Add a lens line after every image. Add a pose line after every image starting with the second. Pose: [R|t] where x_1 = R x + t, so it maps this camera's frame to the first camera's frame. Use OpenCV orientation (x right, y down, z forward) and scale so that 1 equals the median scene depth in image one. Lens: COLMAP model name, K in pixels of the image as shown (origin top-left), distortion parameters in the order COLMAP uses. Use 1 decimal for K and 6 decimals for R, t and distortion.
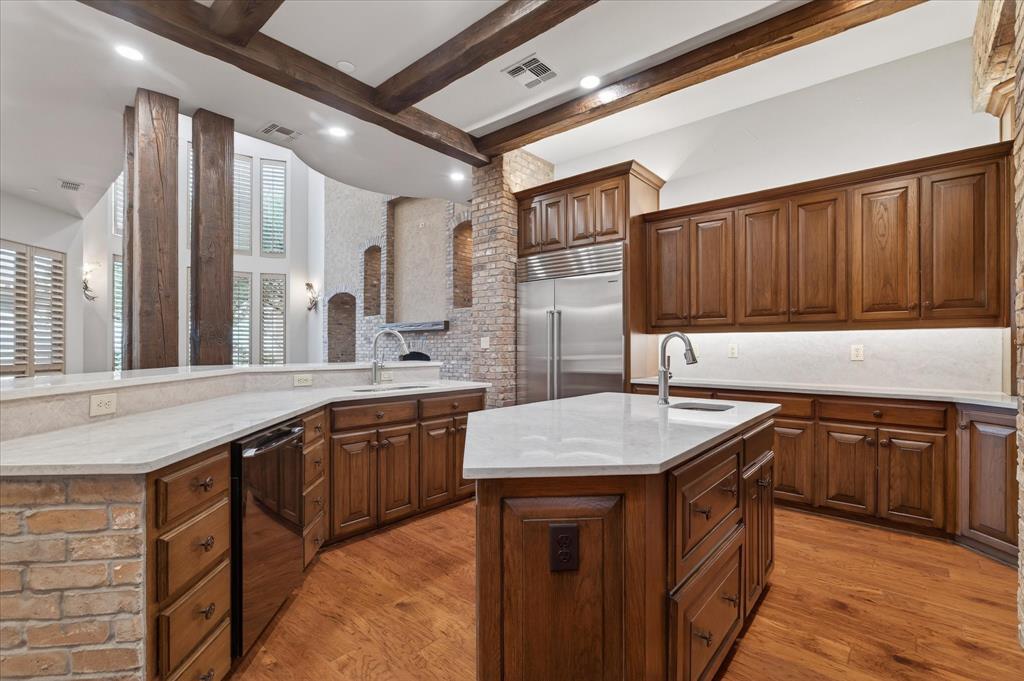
lens RADIAL K [[460.0, 0, 508.9], [0, 460.0, 344.0], [0, 0, 1]] dist [-0.010643, 0.005393]
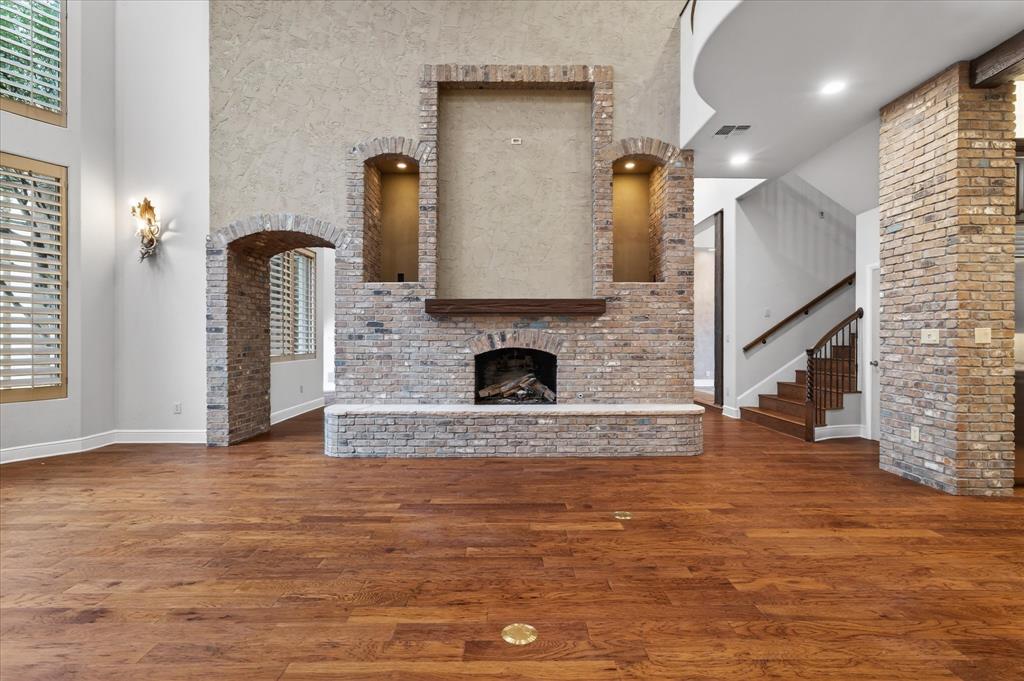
lens RADIAL K [[489.3, 0, 510.7], [0, 489.3, 339.2], [0, 0, 1]] dist [-0.005650, 0.005128]
pose [[0.749673, 0.001598, 0.661807, -0.646884], [-0.006089, 0.999971, 0.004483, 0.002914], [-0.661781, -0.007391, 0.749661, 0.530435]]
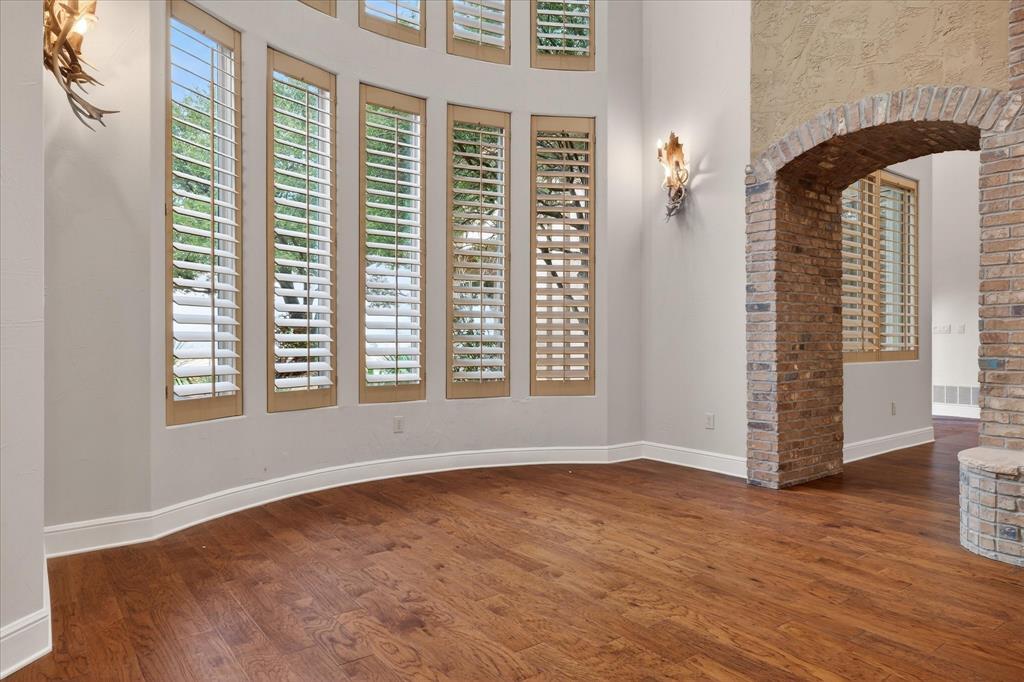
lens RADIAL K [[628.3, 0, 511.2], [0, 628.3, 338.5], [0, 0, 1]] dist [0.007408, 0.006121]
pose [[0.979558, -0.000034, -0.201163, -0.612179], [0.001112, 0.999986, 0.005243, 0.019653], [0.201160, -0.005359, 0.979544, 0.698284]]
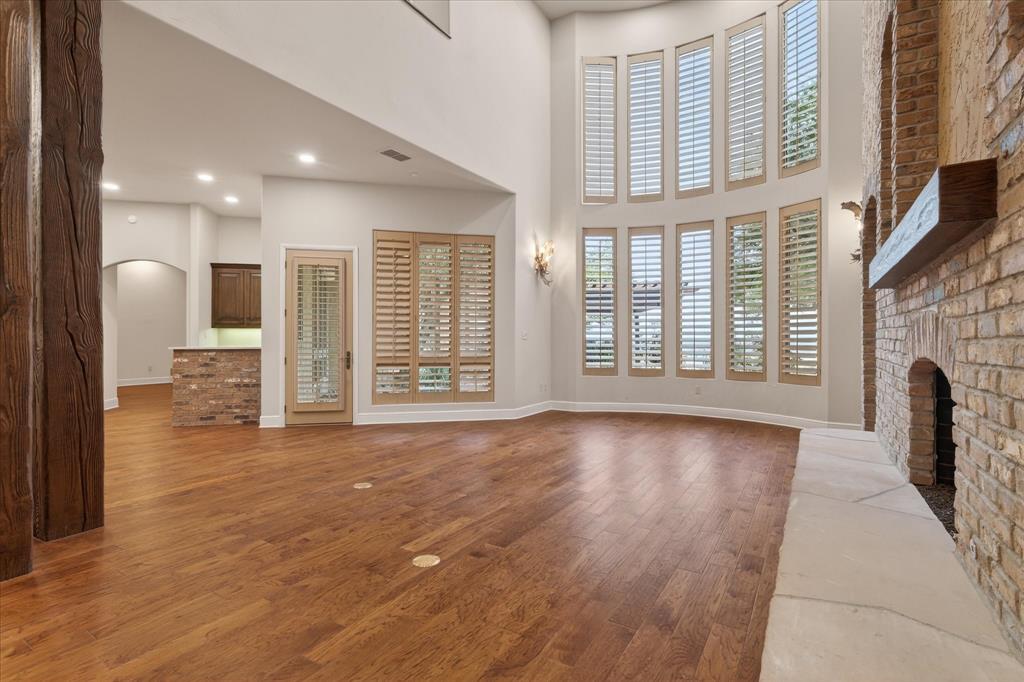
lens RADIAL K [[489.3, 0, 513.8], [0, 489.3, 334.3], [0, 0, 1]] dist [-0.005650, 0.005128]
pose [[0.160227, -0.010043, -0.987029, -0.000516], [0.006517, 0.999937, -0.009116, 0.006381], [0.987059, -0.004972, 0.160282, 0.771793]]
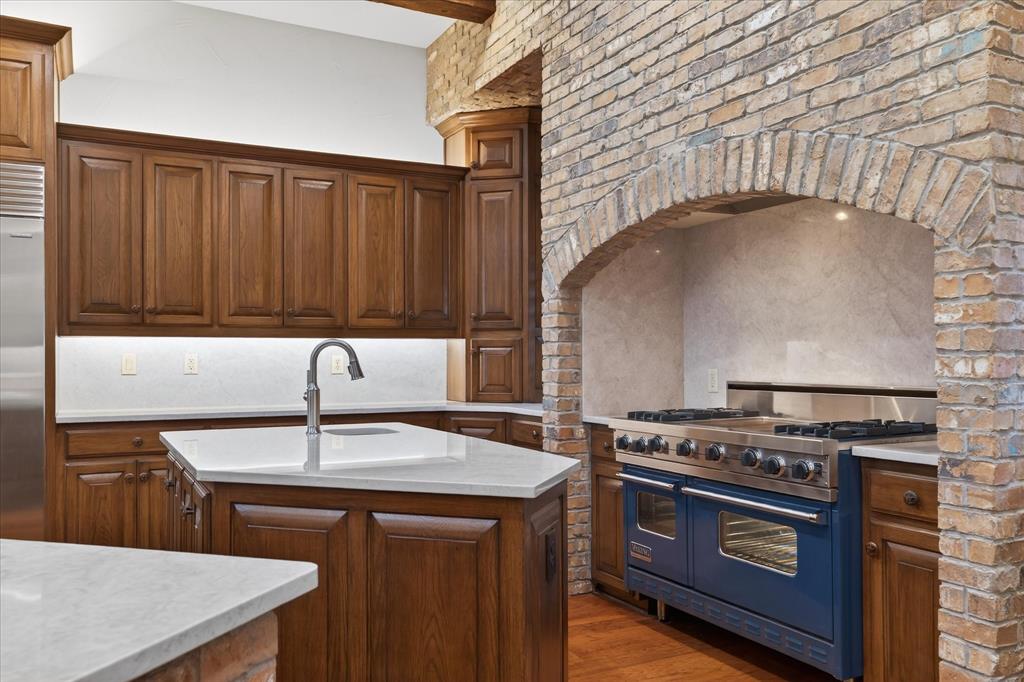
lens RADIAL K [[821.1, 0, 514.4], [0, 821.1, 350.8], [0, 0, 1]] dist [0.005108, 0.007154]
pose [[0.363117, 0.006244, 0.931723, -0.222497], [-0.000671, 0.999979, -0.006440, 0.001233], [-0.931743, 0.001713, 0.363114, 0.056869]]
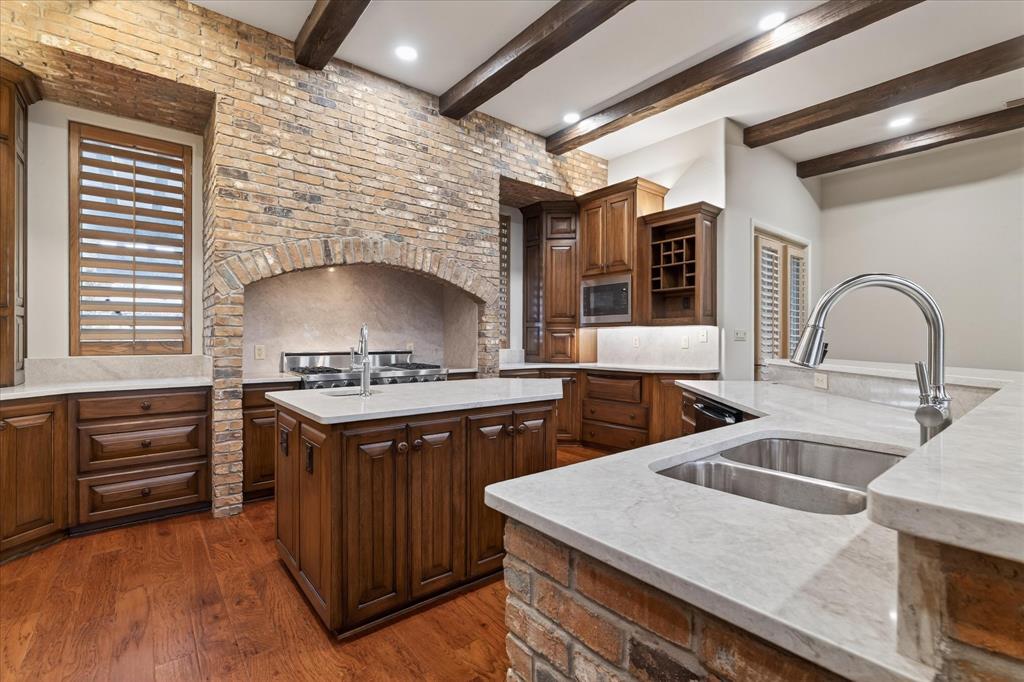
lens RADIAL K [[460.0, 0, 507.7], [0, 460.0, 339.2], [0, 0, 1]] dist [-0.010643, 0.005393]
pose [[-0.985341, -0.002823, 0.170574, -0.034724], [-0.003669, 0.999982, -0.004642, 0.004220], [-0.170558, -0.005200, -0.985334, 0.534397]]
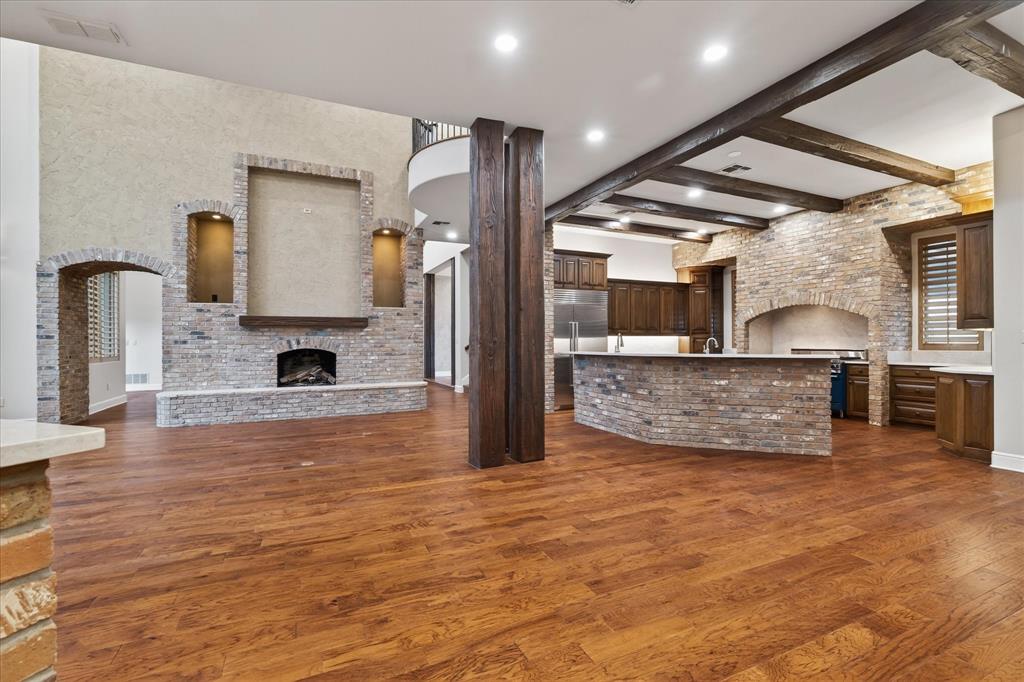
lens RADIAL K [[460.0, 0, 508.7], [0, 460.0, 340.0], [0, 0, 1]] dist [-0.010643, 0.005393]
pose [[0.414862, 0.002248, 0.909882, -0.885190], [-0.001966, 0.999997, -0.001575, 0.000316], [-0.909882, -0.001135, 0.414865, 0.259927]]
